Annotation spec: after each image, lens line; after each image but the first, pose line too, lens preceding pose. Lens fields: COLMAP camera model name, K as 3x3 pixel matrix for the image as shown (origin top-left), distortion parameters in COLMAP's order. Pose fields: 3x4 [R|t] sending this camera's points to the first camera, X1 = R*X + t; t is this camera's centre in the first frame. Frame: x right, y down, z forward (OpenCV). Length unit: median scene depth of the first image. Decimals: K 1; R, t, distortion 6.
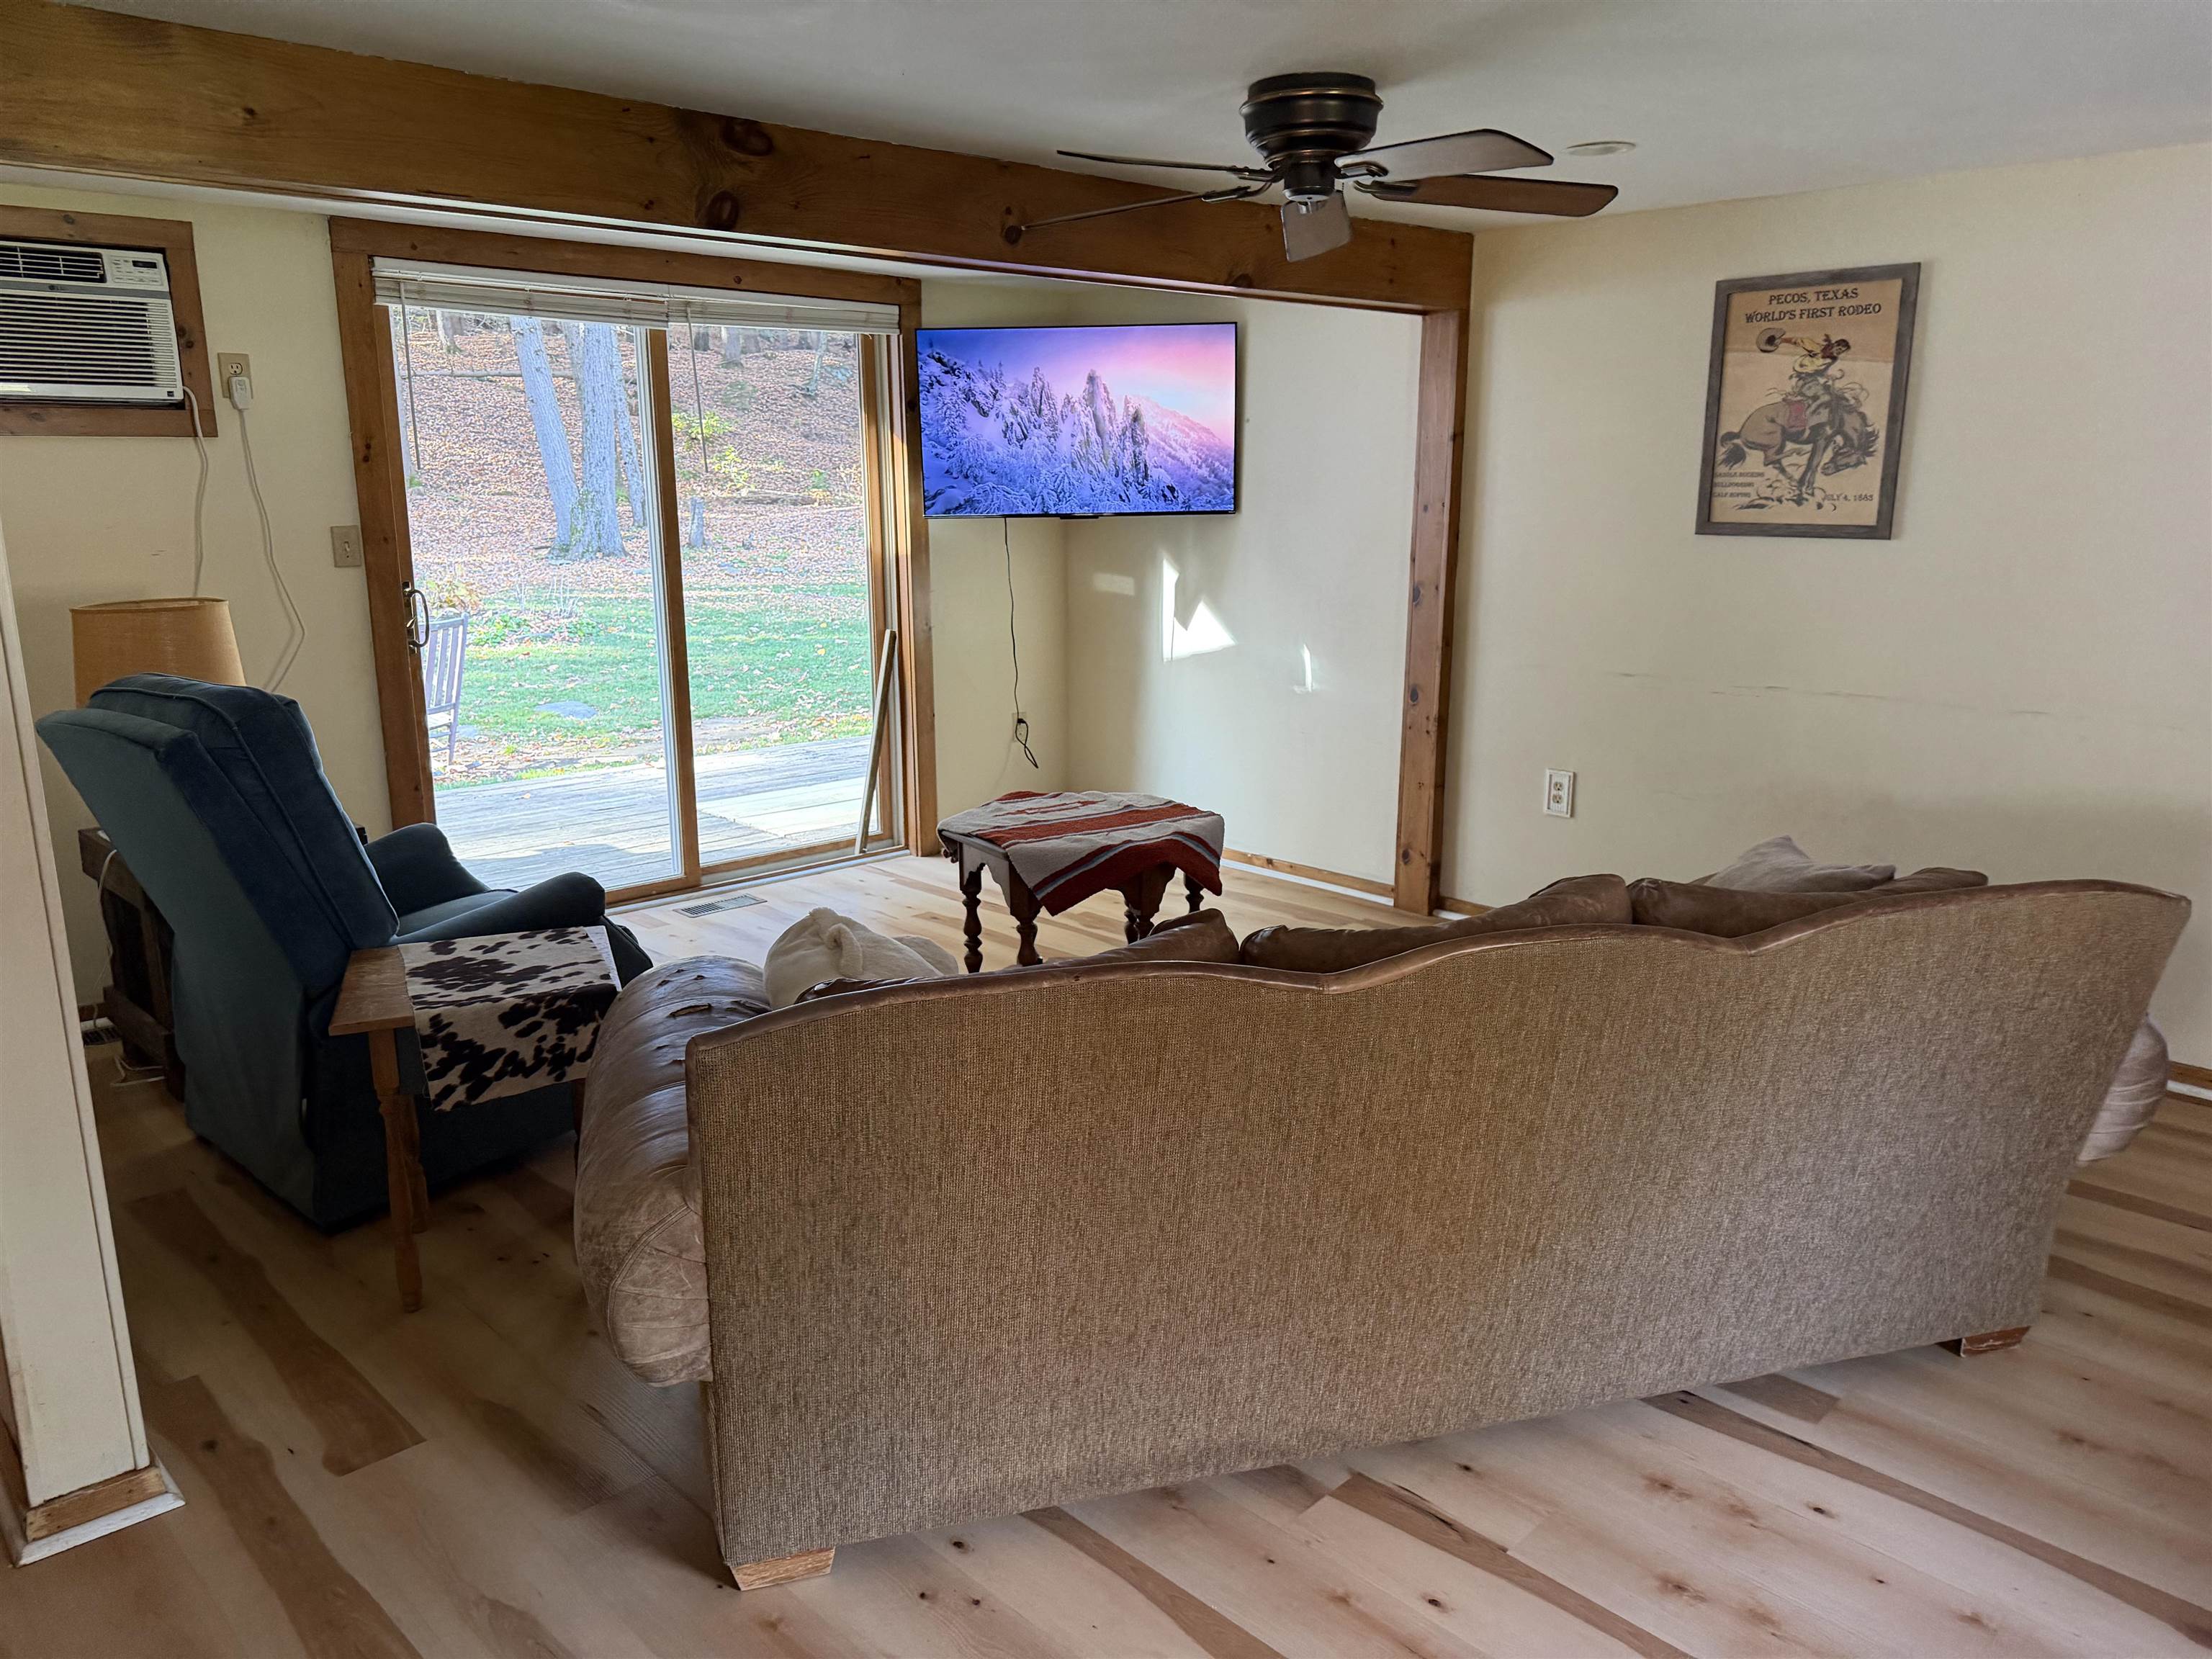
lens RADIAL K [[1562.1, 0, 1114.6], [0, 1562.1, 833.9], [0, 0, 1]] dist [0.050968, -0.029807]
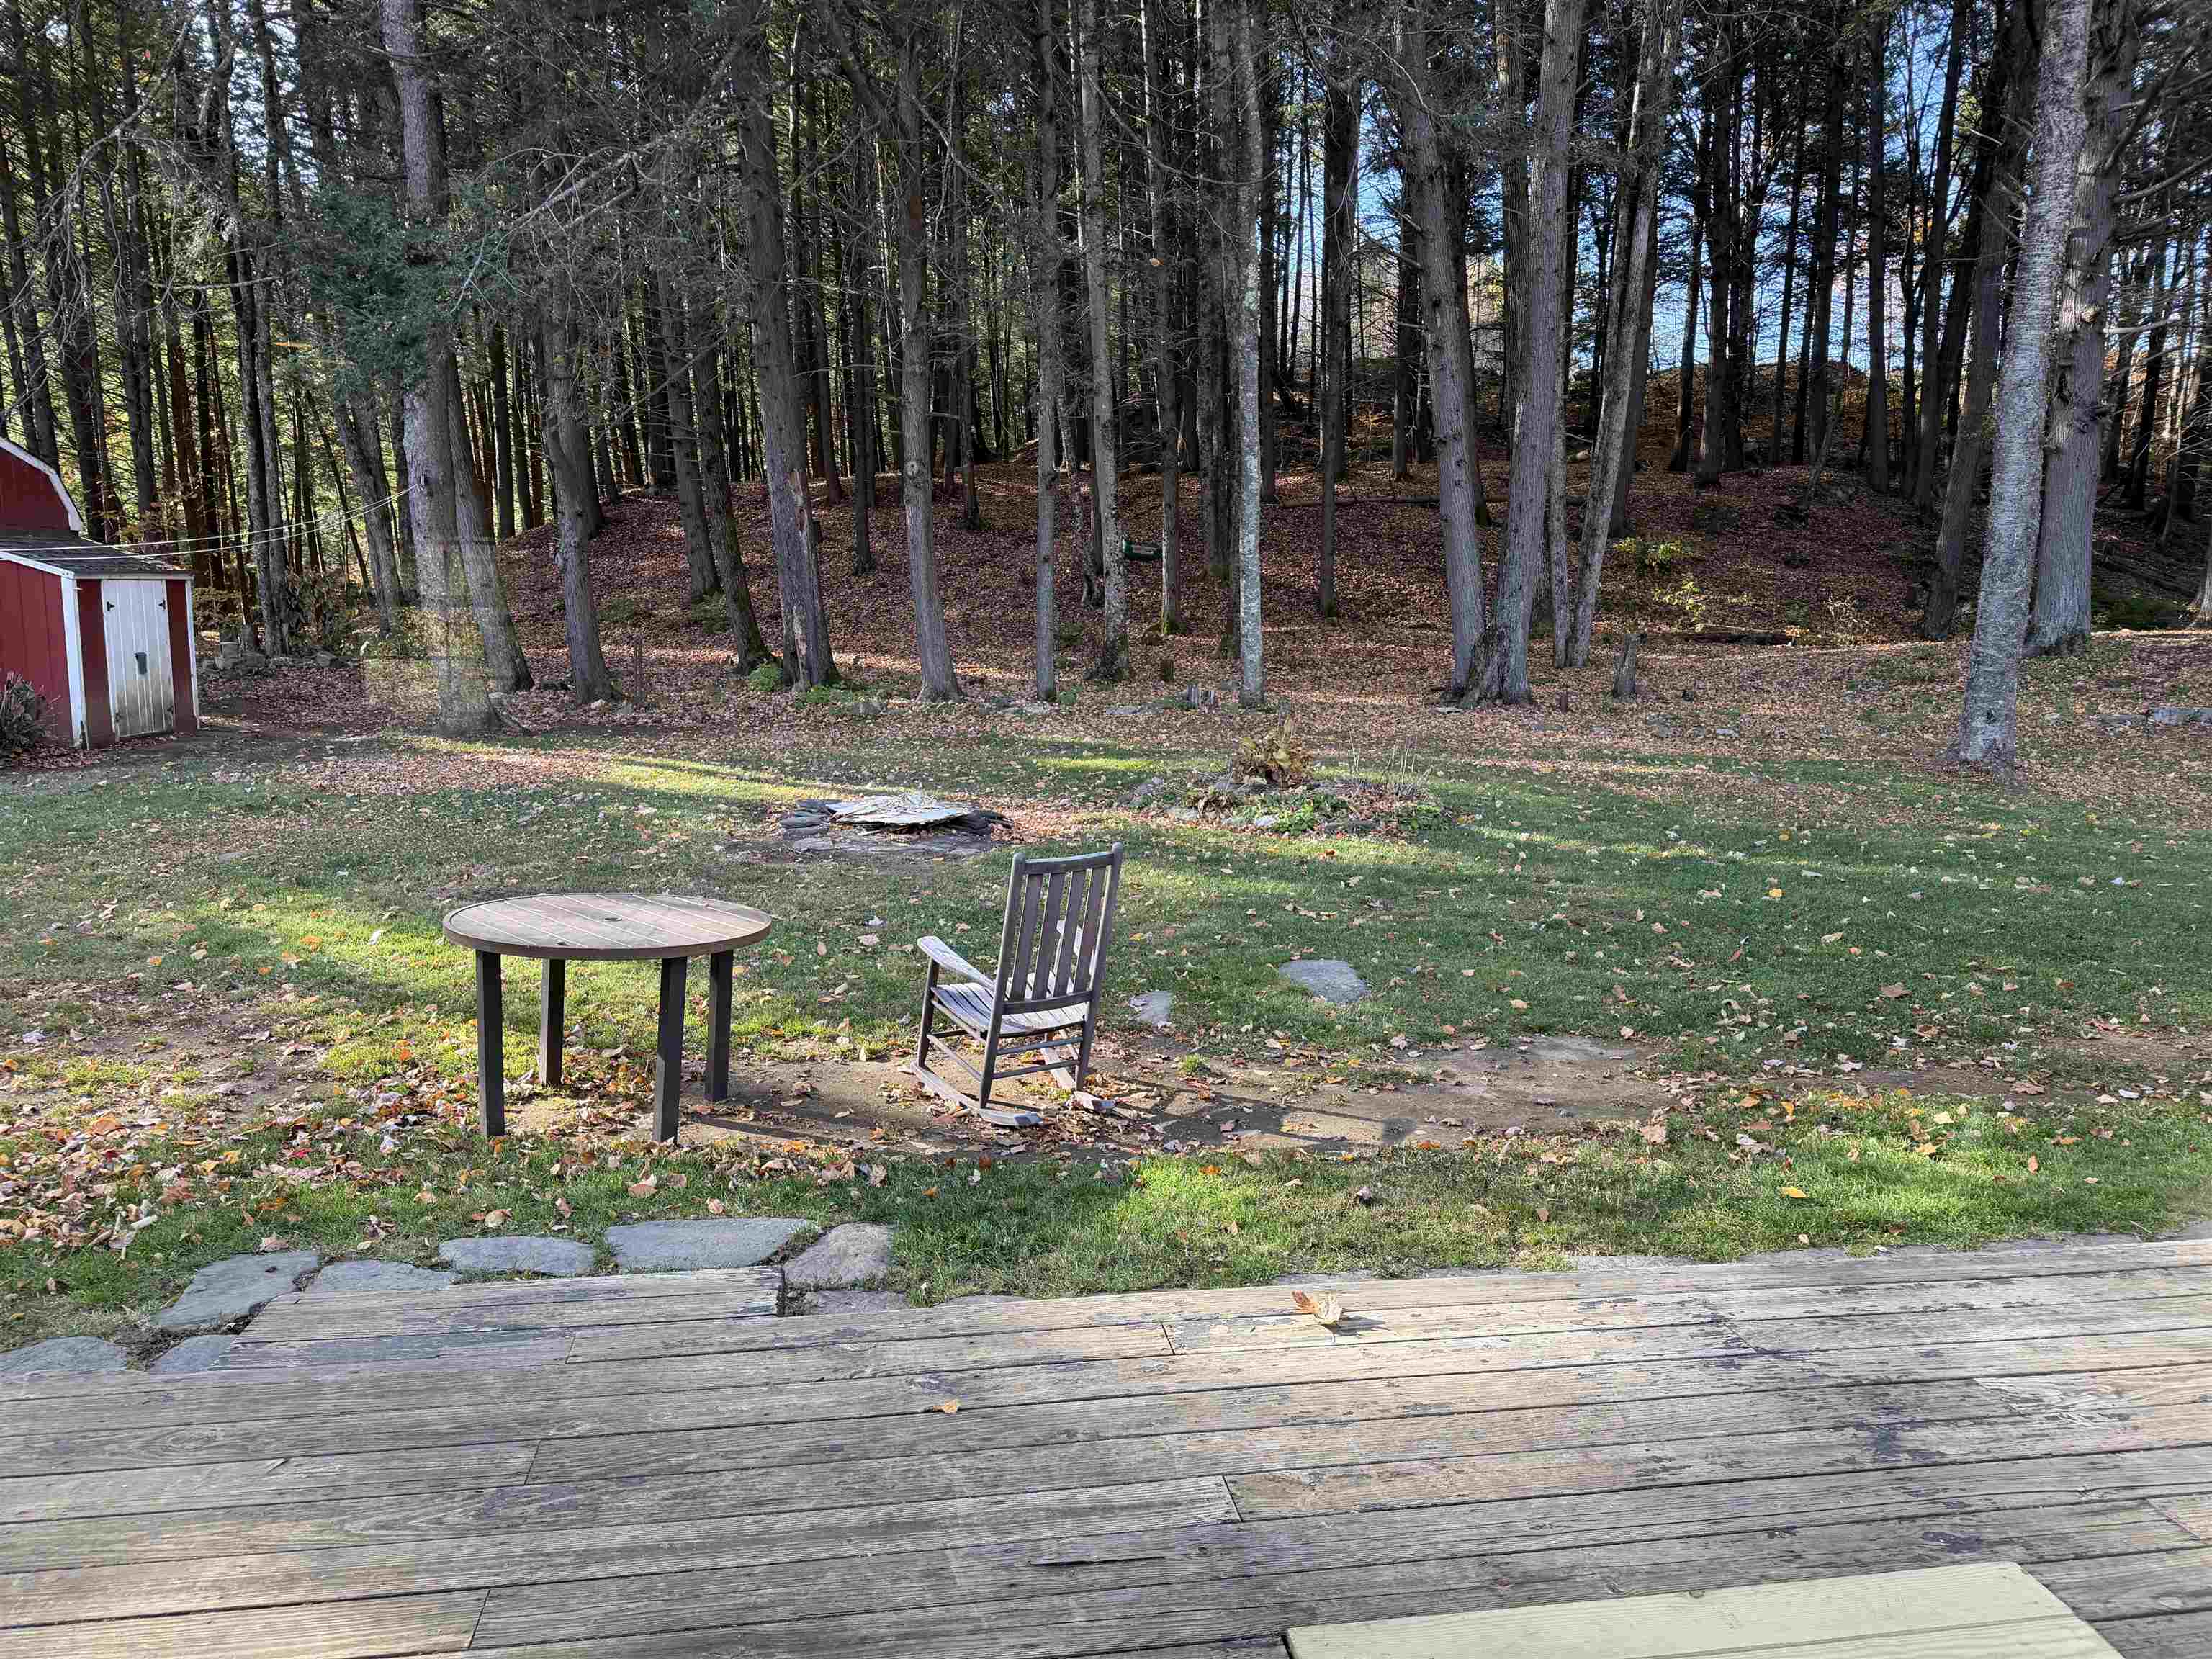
lens RADIAL K [[1562.1, 0, 1104.6], [0, 1562.1, 844.2], [0, 0, 1]] dist [0.050968, -0.029807]
pose [[0.831045, 0.099094, -0.547307, -0.037890], [-0.139477, 0.989689, -0.032595, -0.042312], [0.538434, 0.103425, 0.836297, 0.185037]]
